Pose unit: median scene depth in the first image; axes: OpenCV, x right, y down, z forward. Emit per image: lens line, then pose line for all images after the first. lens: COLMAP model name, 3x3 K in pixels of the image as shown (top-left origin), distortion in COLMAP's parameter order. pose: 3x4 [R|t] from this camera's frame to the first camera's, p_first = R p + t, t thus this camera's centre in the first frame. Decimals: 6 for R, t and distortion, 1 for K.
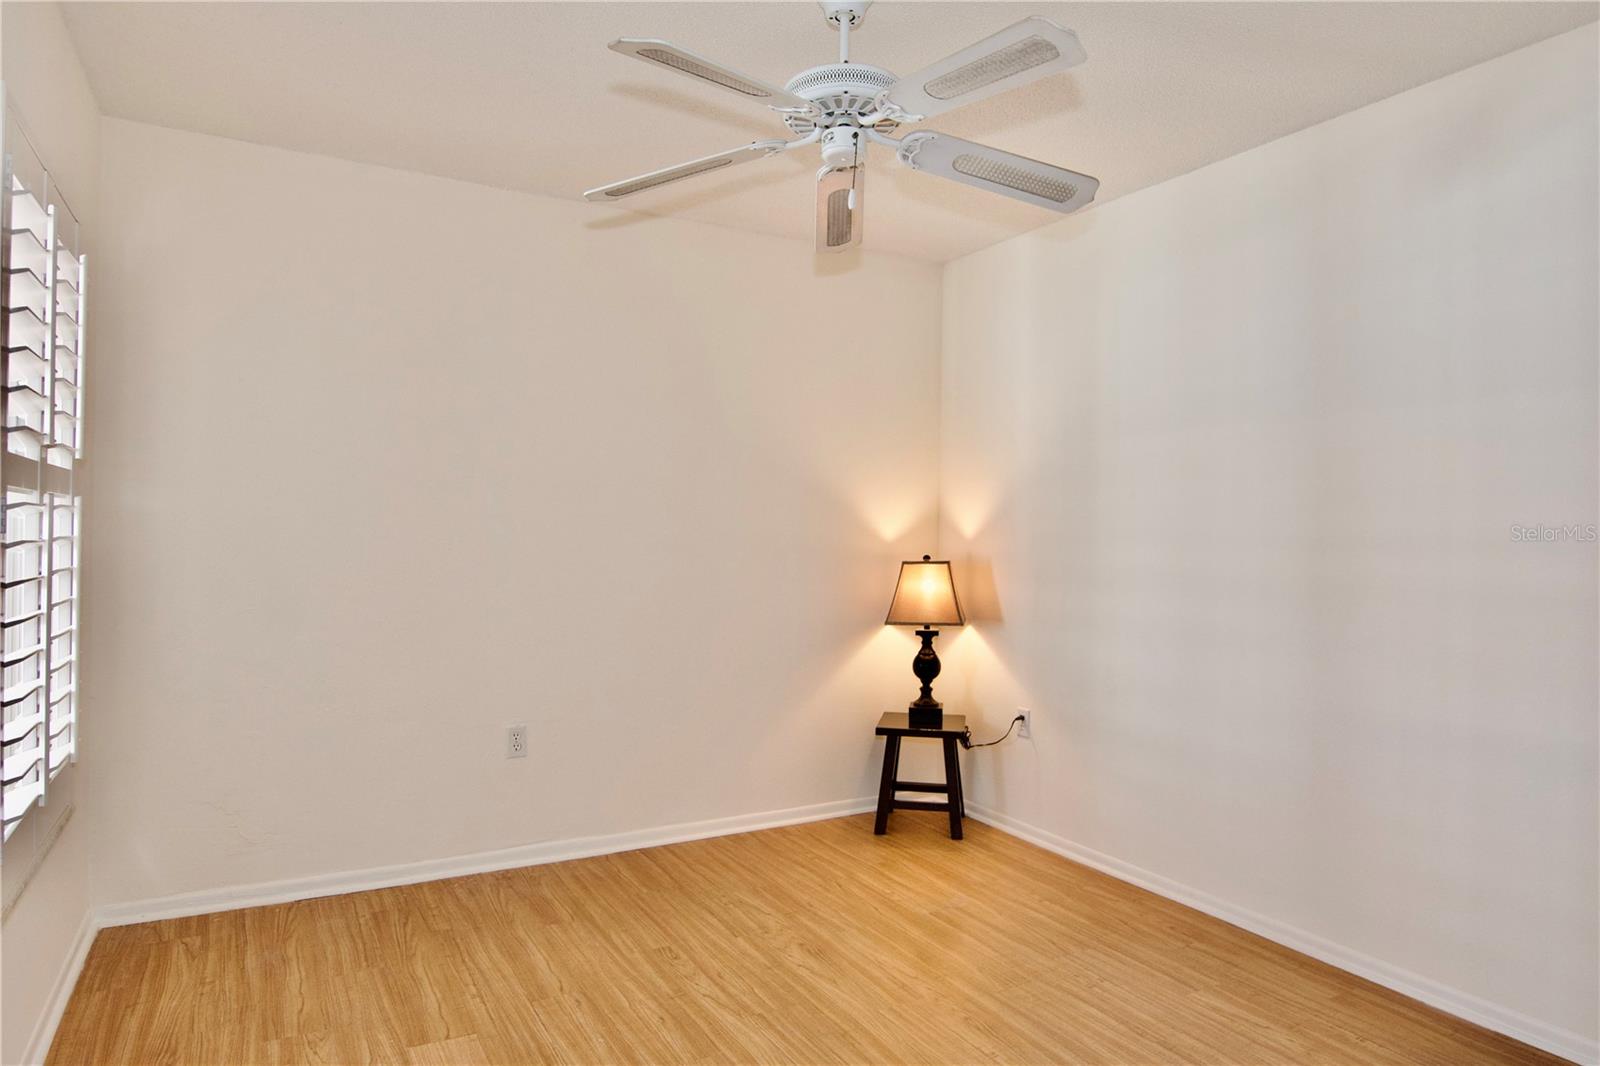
lens RADIAL K [[981.5, 0, 757.0], [0, 981.5, 514.6], [0, 0, 1]] dist [-0.010133, -0.003828]
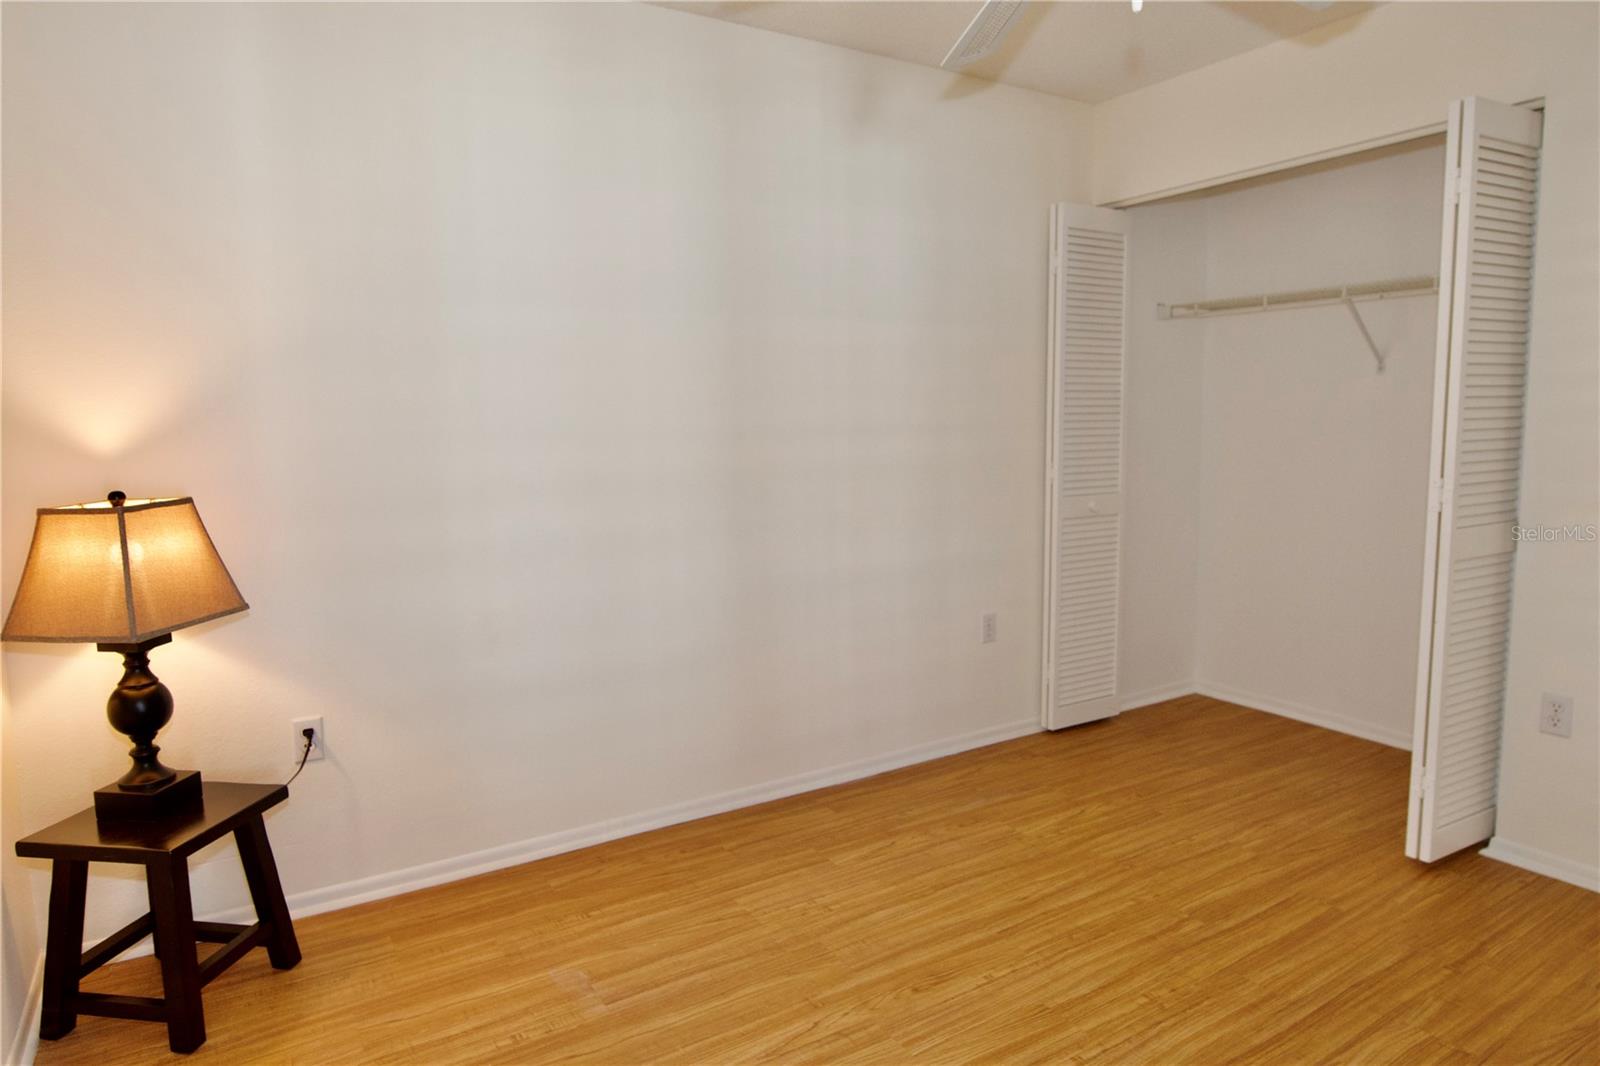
lens RADIAL K [[981.5, 0, 816.2], [0, 981.5, 535.8], [0, 0, 1]] dist [-0.010133, -0.003828]
pose [[-0.092811, -0.119534, 0.988483, -0.472382], [0.004269, 0.992711, 0.120446, 0.008278], [-0.995675, 0.015399, -0.091625, 0.934679]]
